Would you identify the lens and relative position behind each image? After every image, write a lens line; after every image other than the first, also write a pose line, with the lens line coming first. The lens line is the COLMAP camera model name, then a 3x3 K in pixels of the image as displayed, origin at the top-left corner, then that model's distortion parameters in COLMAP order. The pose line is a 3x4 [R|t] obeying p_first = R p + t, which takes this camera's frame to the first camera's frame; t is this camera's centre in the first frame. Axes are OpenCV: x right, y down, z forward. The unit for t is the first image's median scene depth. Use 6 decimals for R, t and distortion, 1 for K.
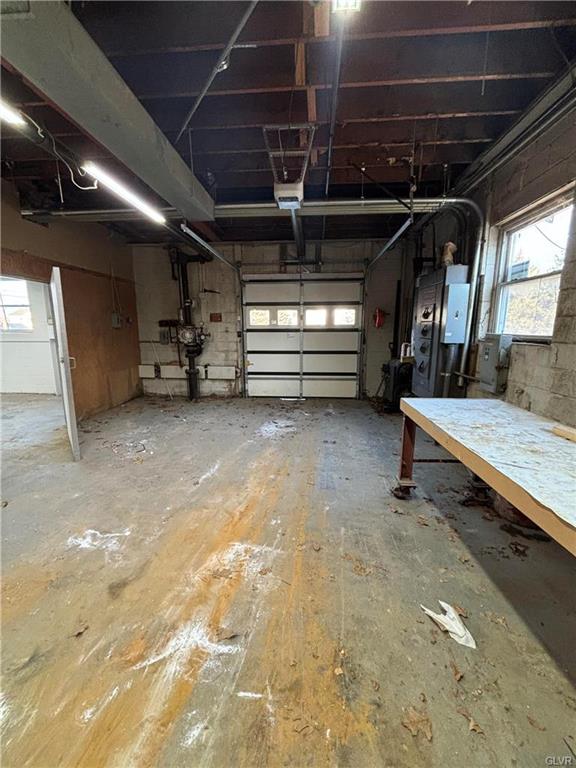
lens RADIAL K [[311.2, 0, 288.2], [0, 311.2, 380.3], [0, 0, 1]] dist [0.001818, -0.000729]
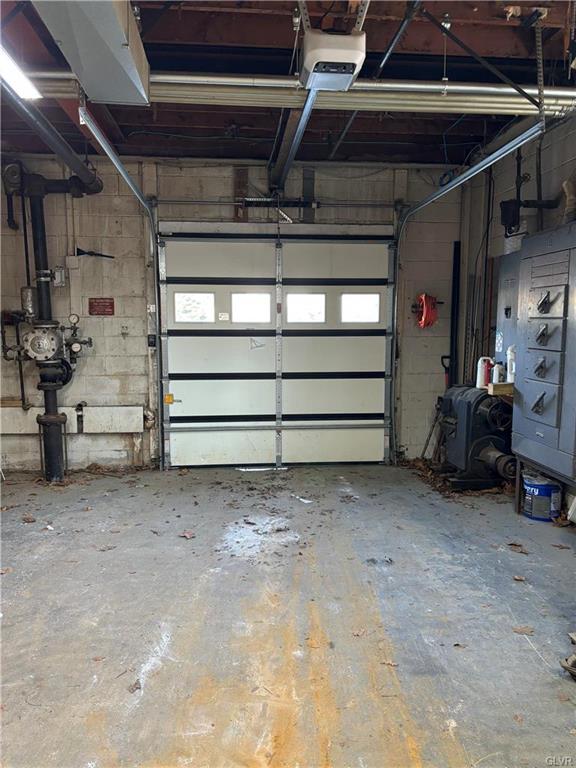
lens RADIAL K [[581.5, 0, 287.5], [0, 581.5, 387.5], [0, 0, 1]] dist [0.009102, -0.008414]
pose [[0.986639, -0.015011, 0.162227, -0.107551], [0.024952, 0.997921, -0.059416, -0.016308], [-0.160998, 0.062670, 0.984963, 0.072277]]
